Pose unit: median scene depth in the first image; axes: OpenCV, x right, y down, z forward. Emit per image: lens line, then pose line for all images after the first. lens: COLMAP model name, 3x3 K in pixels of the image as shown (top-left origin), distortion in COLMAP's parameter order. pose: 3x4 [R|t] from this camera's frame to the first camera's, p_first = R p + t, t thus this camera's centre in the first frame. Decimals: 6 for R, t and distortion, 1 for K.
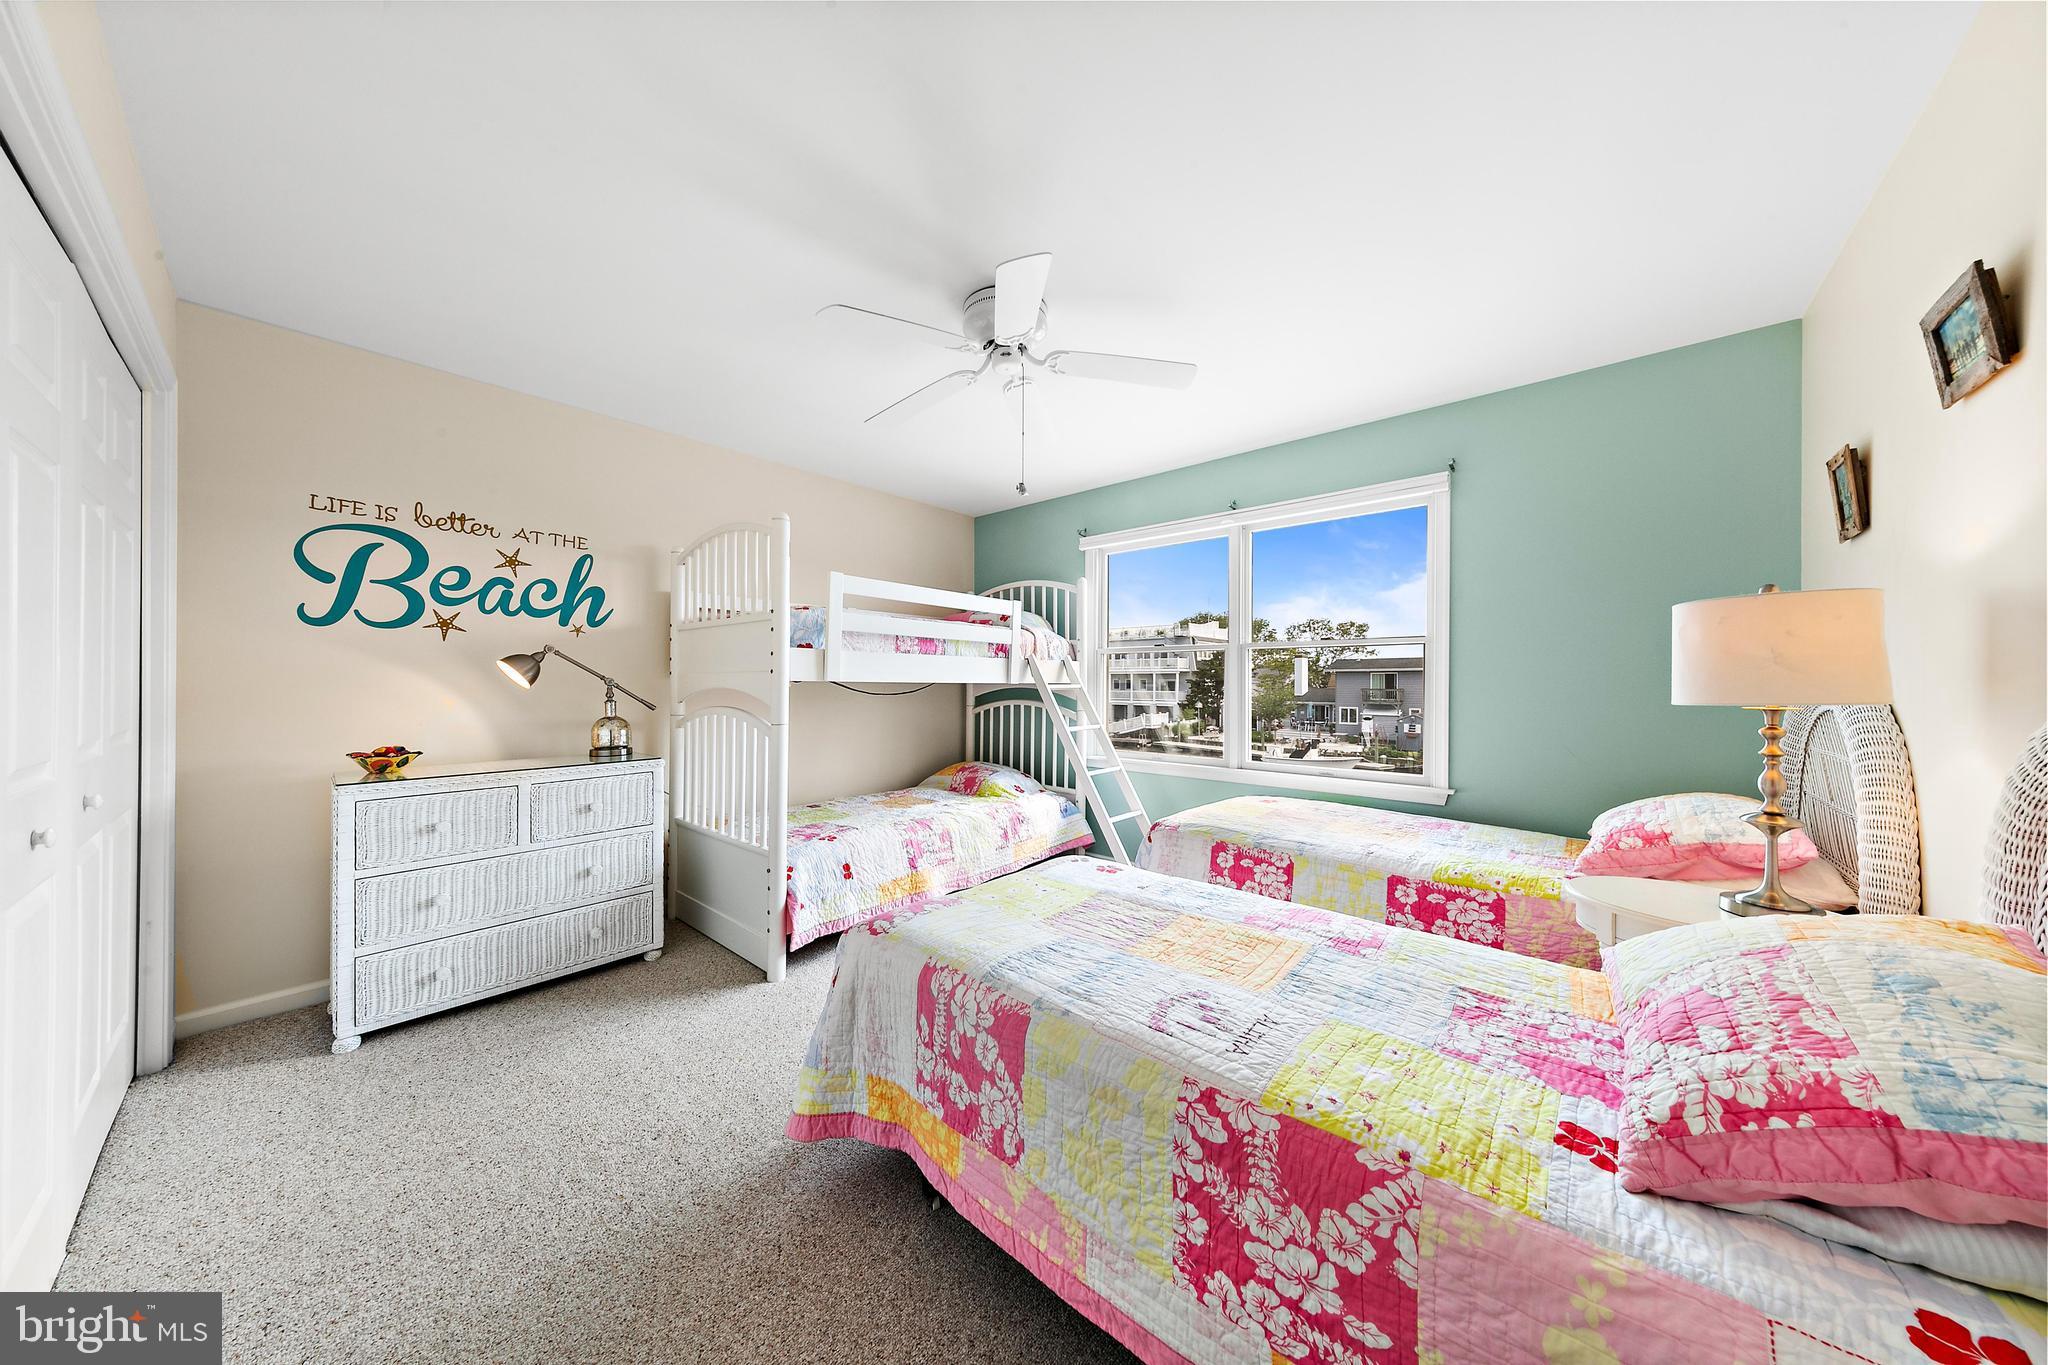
lens RADIAL K [[648.3, 0, 1038.7], [0, 648.3, 683.5], [0, 0, 1]] dist [0.002820, 0.000114]
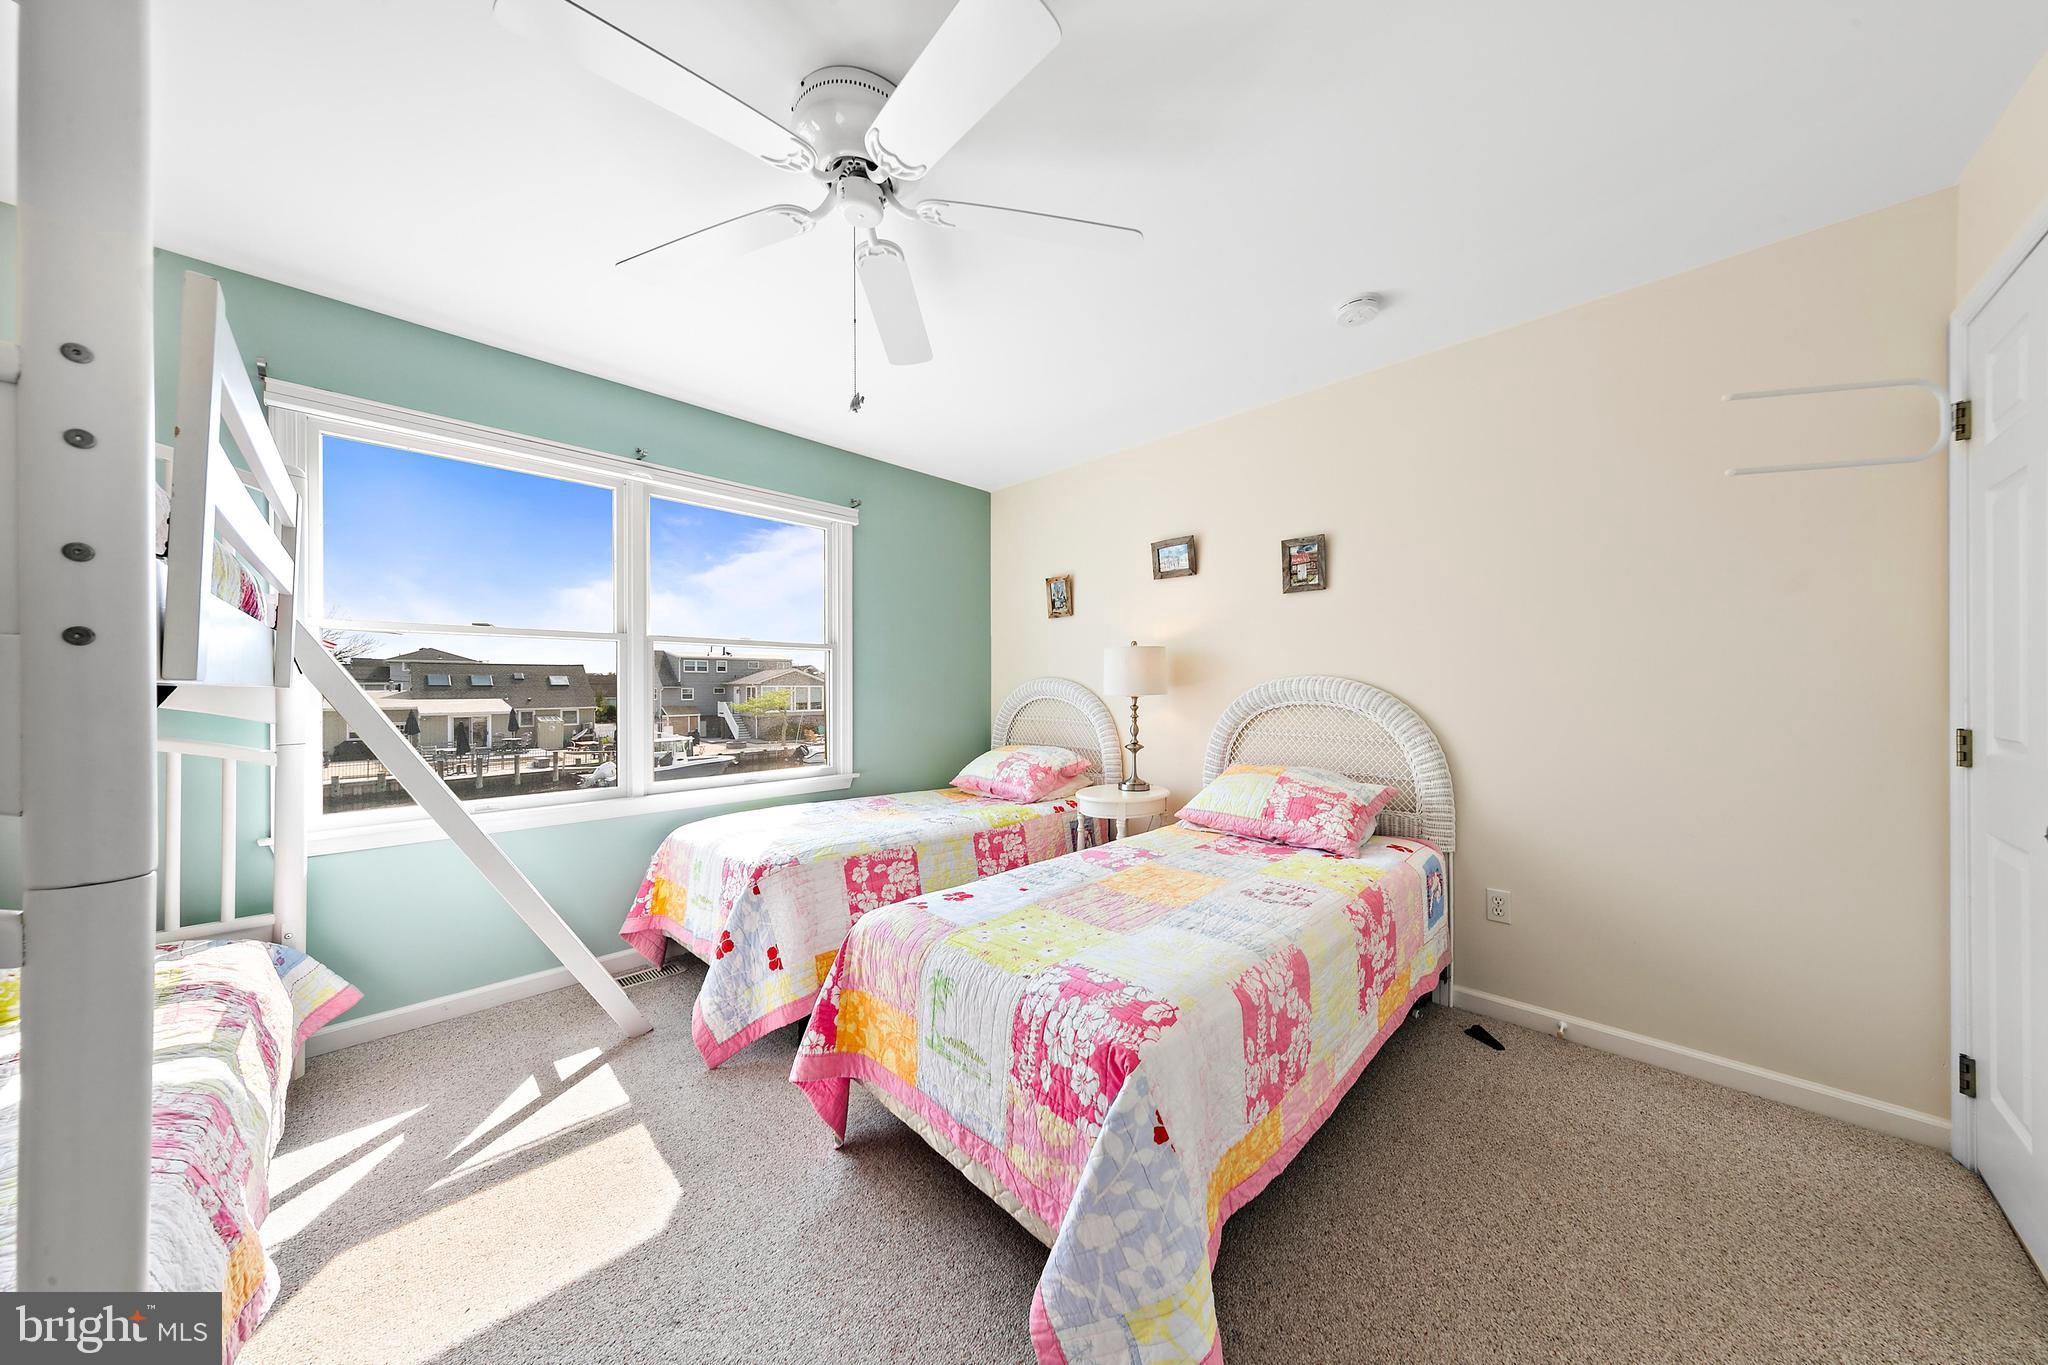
lens RADIAL K [[648.3, 0, 1032.3], [0, 648.3, 680.4], [0, 0, 1]] dist [0.002820, 0.000114]
pose [[0.046559, 0.005747, 0.998899, -0.779169], [-0.000180, 0.999983, -0.005745, -0.001952], [-0.998916, 0.000088, 0.046560, 0.870969]]
